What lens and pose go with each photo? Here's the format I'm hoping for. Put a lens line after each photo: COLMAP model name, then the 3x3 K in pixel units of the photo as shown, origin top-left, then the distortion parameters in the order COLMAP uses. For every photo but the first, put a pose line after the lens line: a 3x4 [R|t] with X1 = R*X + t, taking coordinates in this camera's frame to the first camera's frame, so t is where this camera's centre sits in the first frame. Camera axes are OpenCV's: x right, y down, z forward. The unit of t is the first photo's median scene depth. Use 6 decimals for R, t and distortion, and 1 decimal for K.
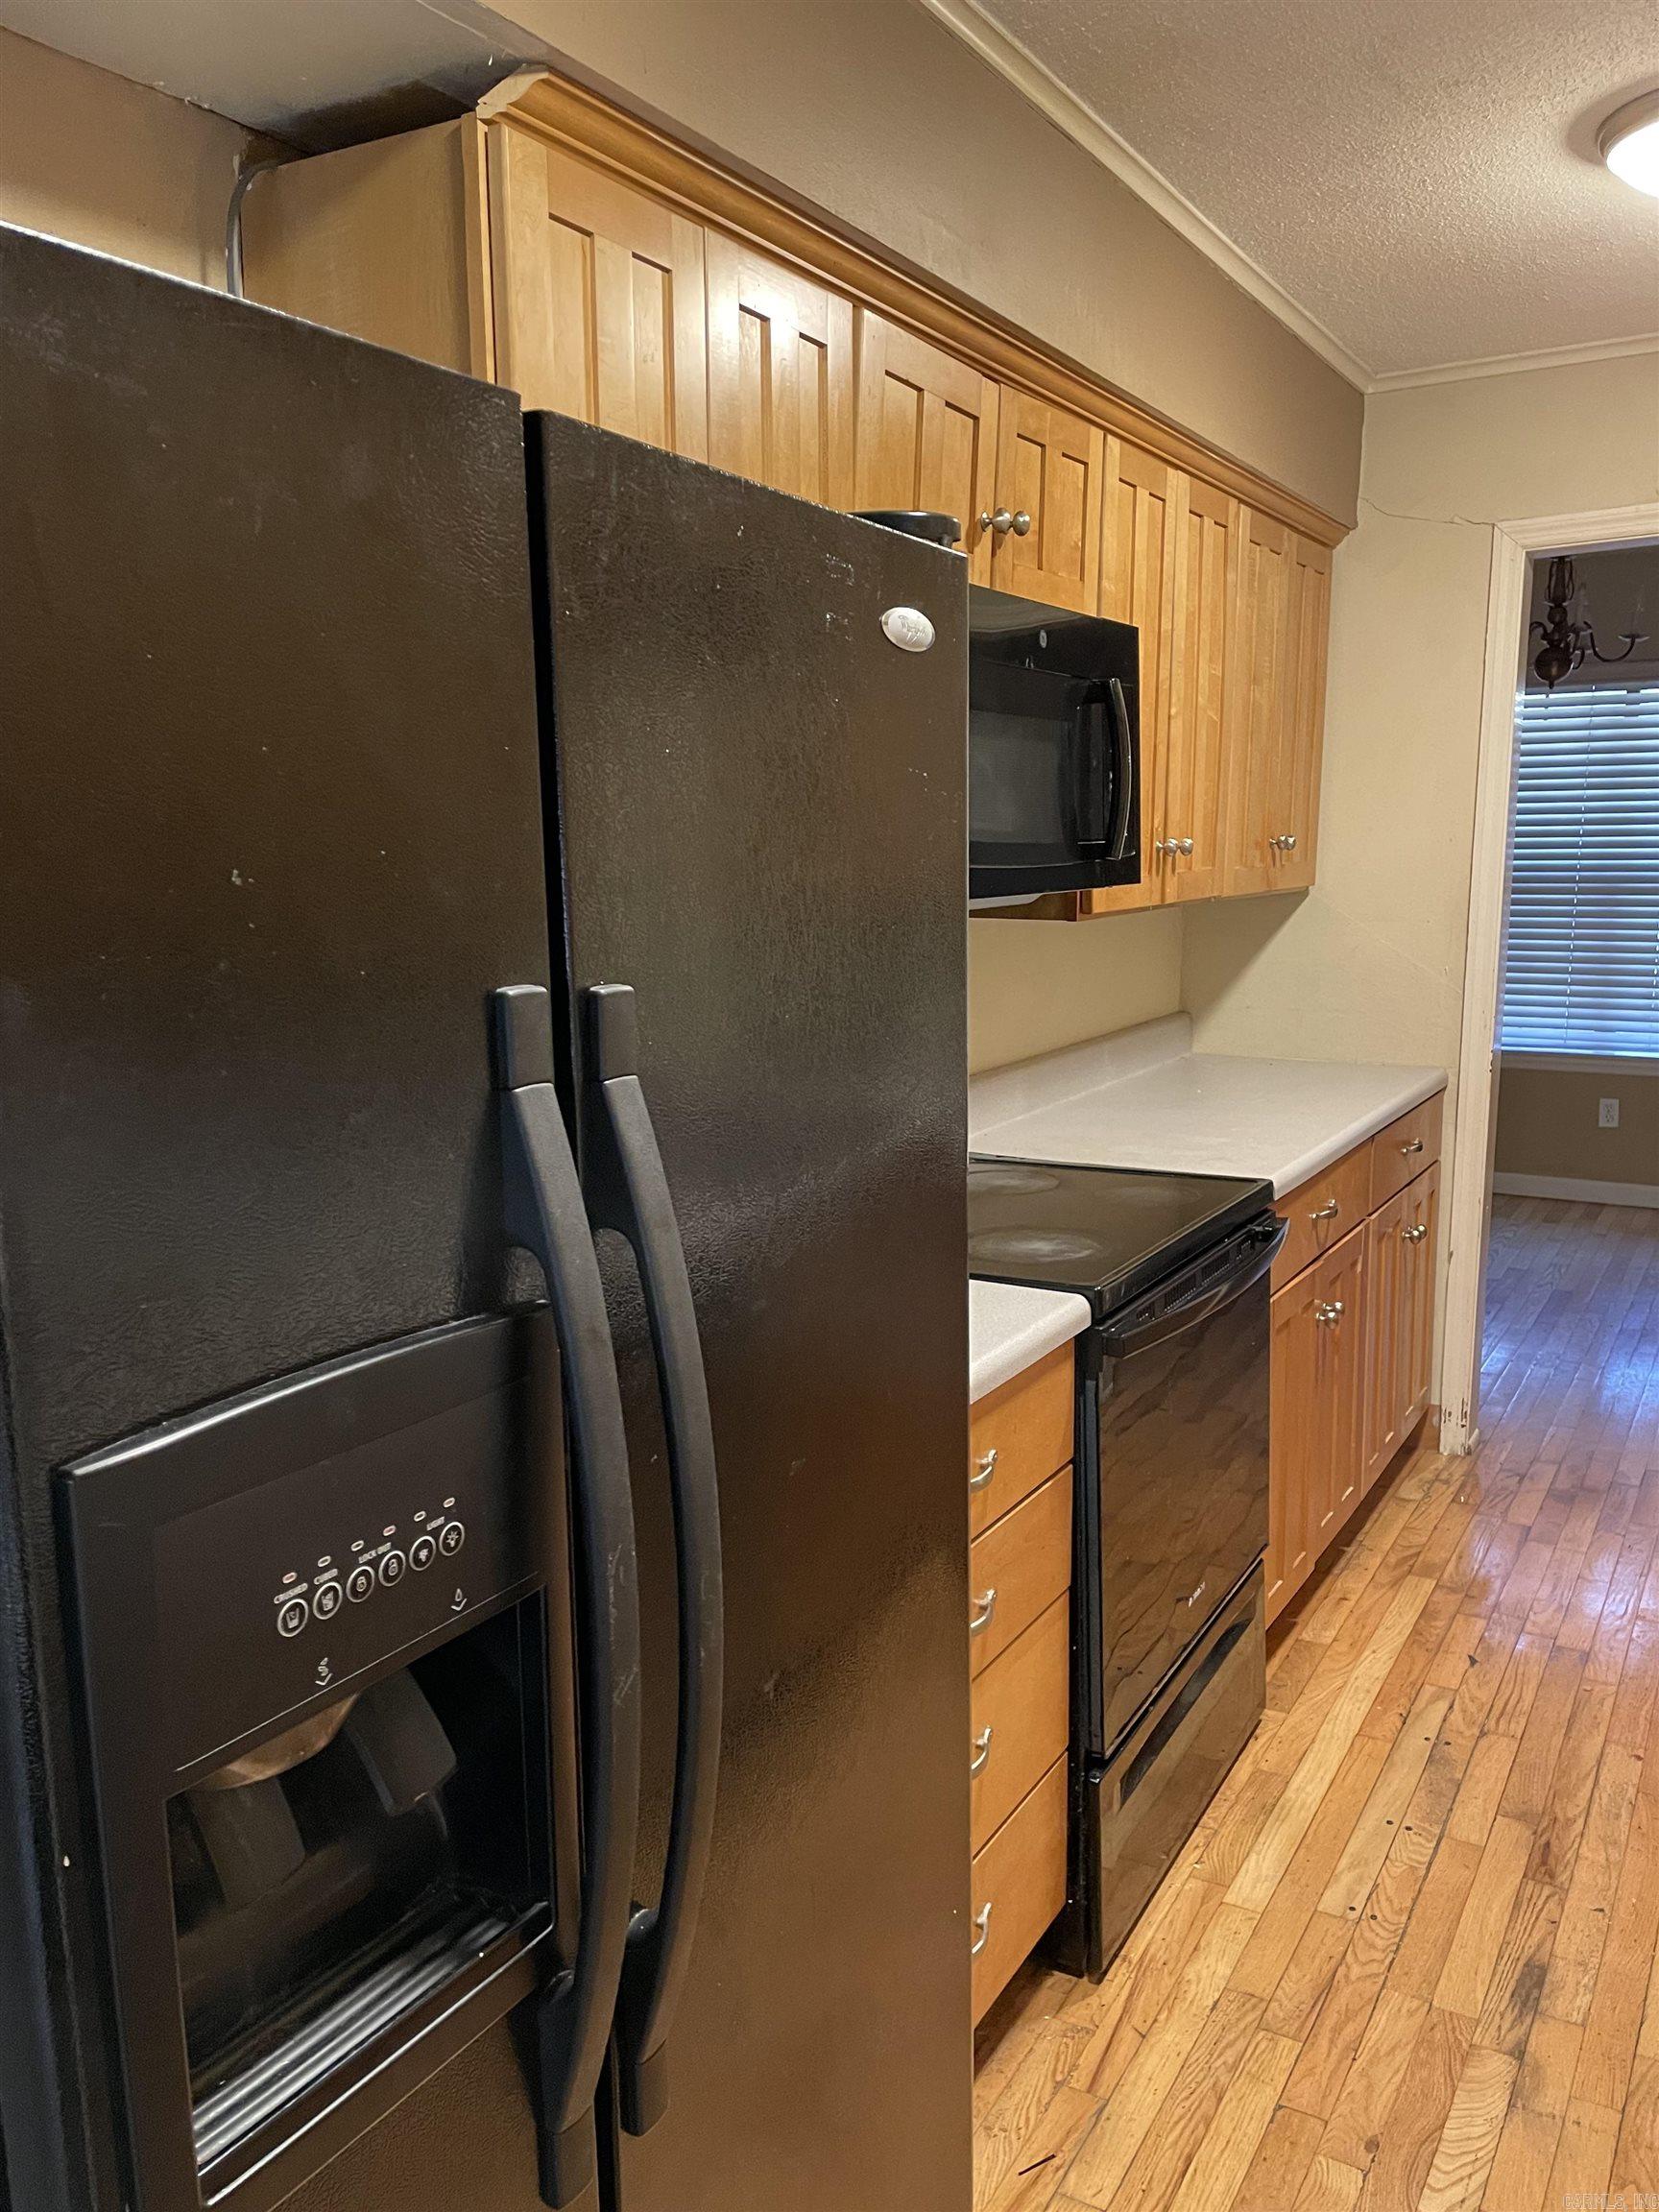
lens RADIAL K [[1658.9, 0, 835.9], [0, 1658.9, 1102.8], [0, 0, 1]] dist [0.040169, -0.072206]
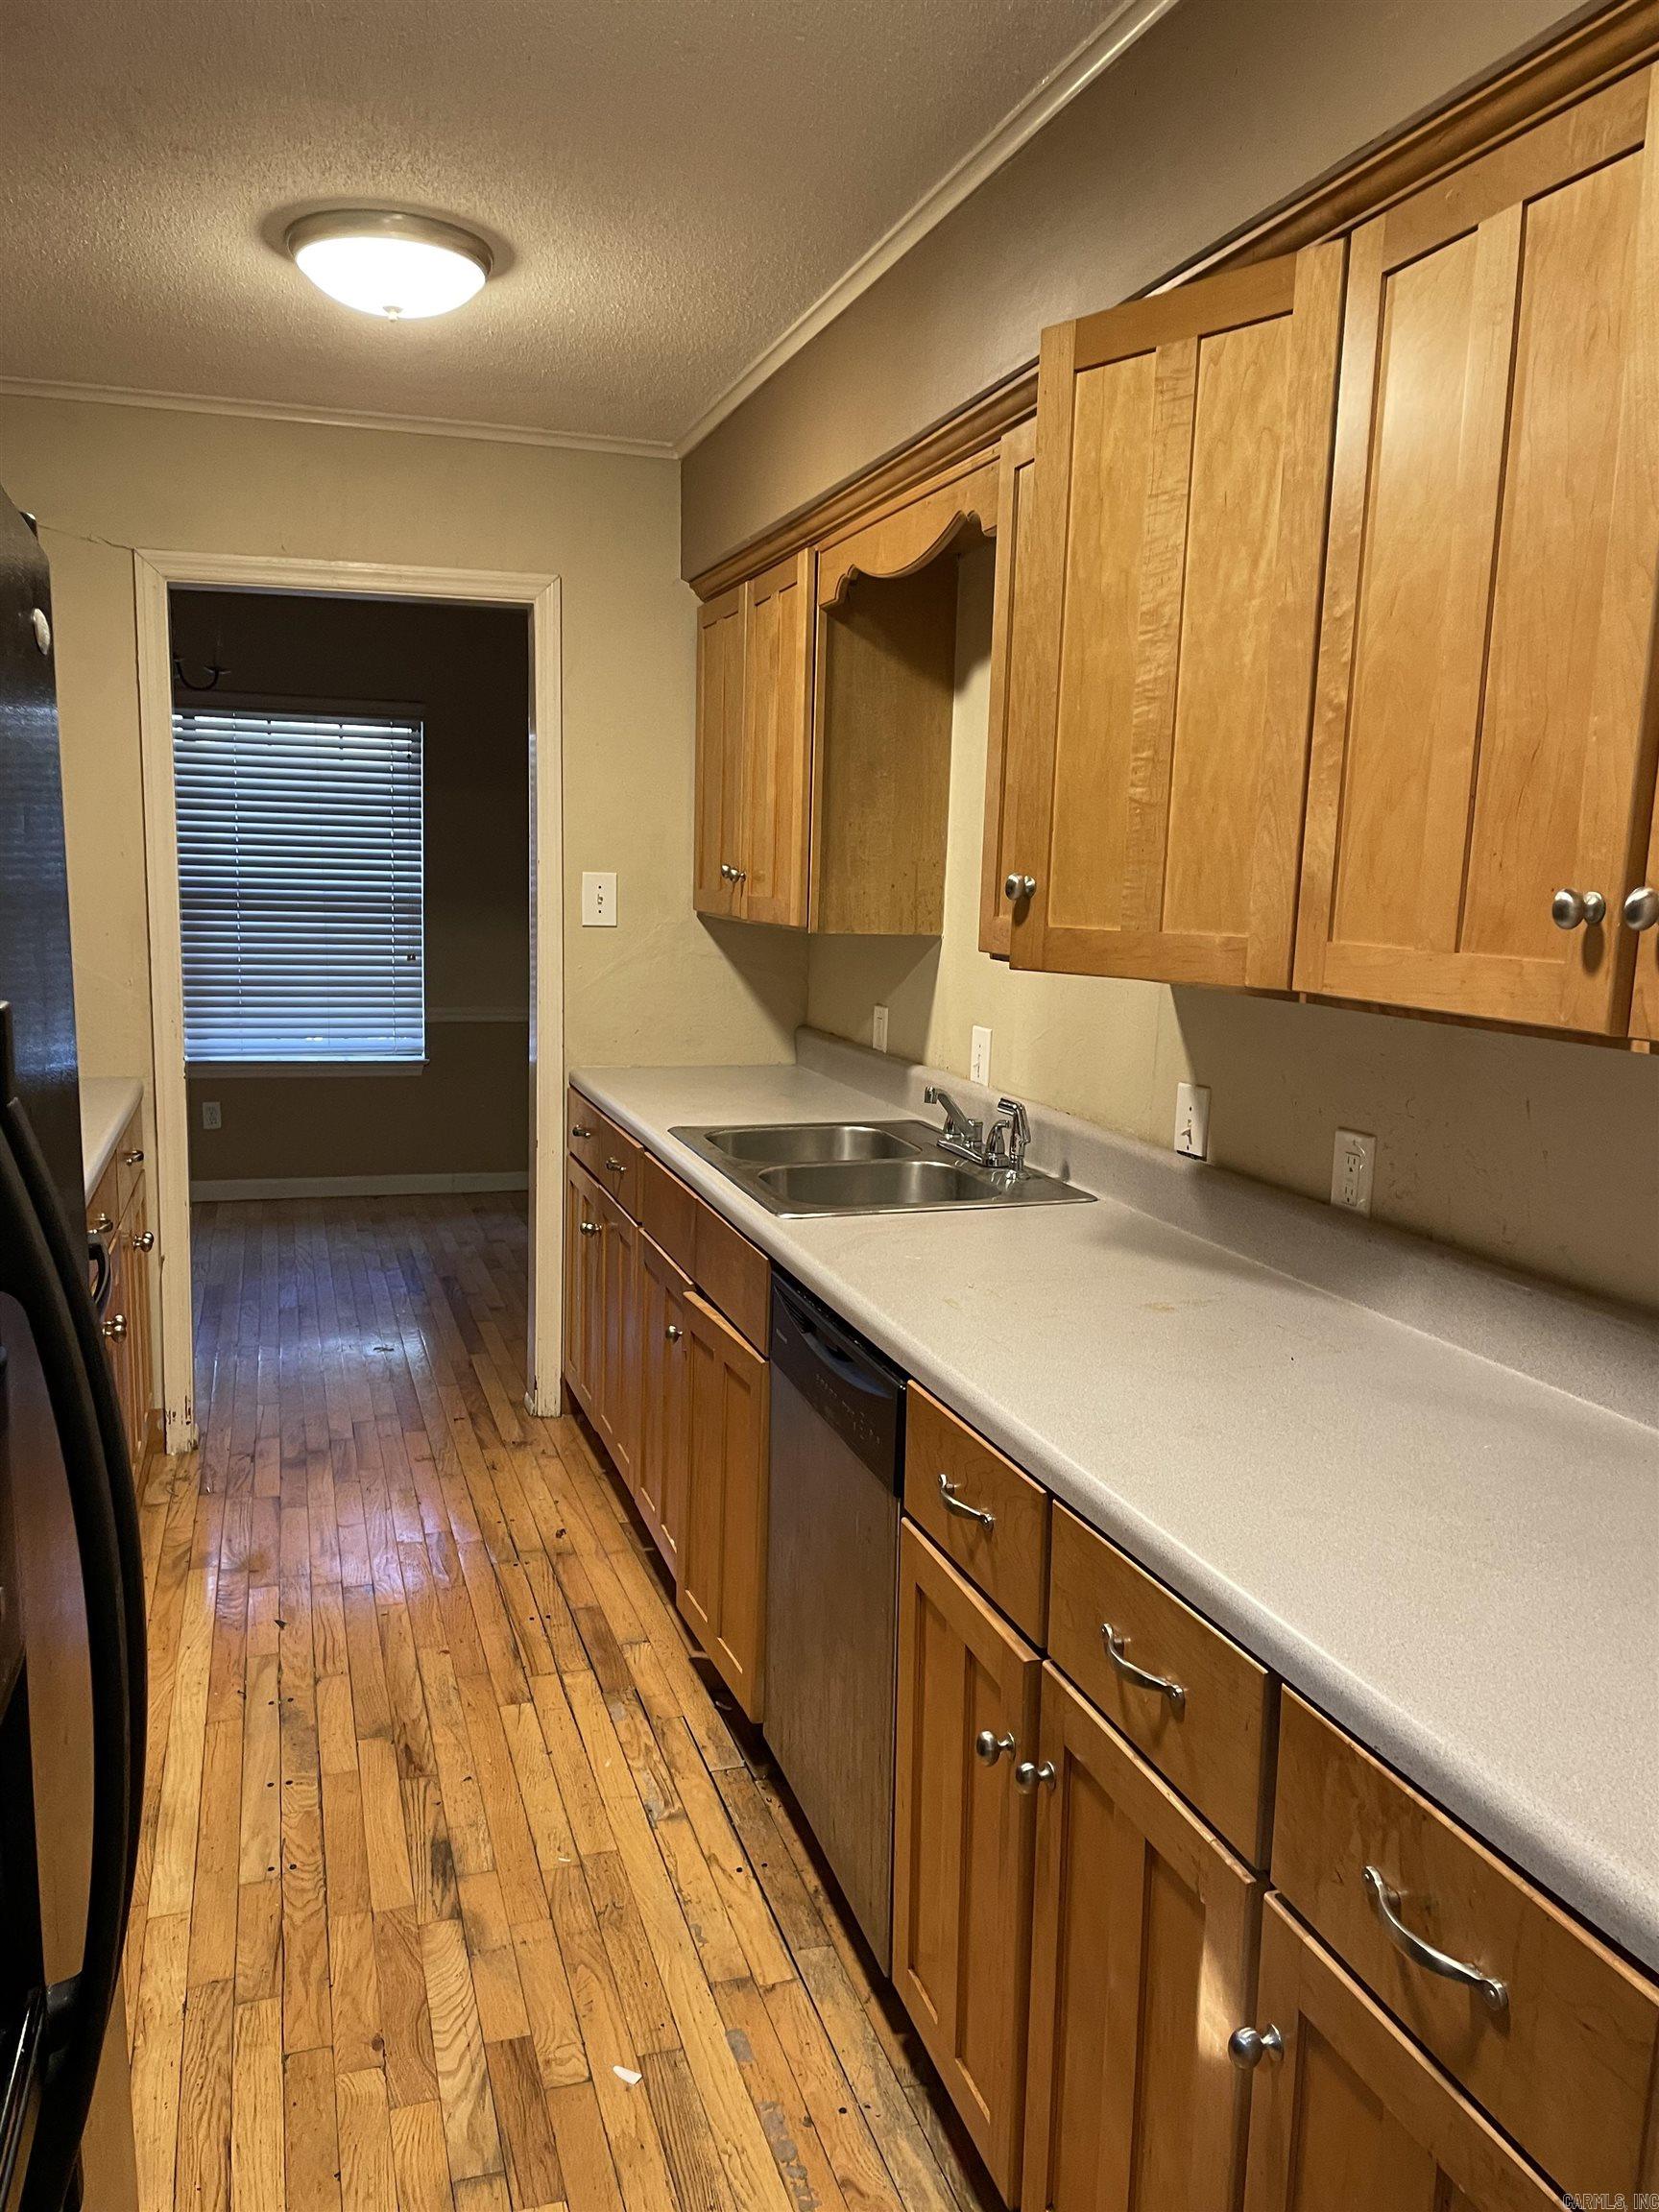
lens RADIAL K [[1658.9, 0, 838.1], [0, 1658.9, 1094.6], [0, 0, 1]] dist [0.040169, -0.072206]
pose [[0.661342, -0.083018, 0.745476, -0.191910], [0.092874, 0.995271, 0.028443, -0.000855], [-0.744312, 0.050425, 0.665925, 0.005592]]
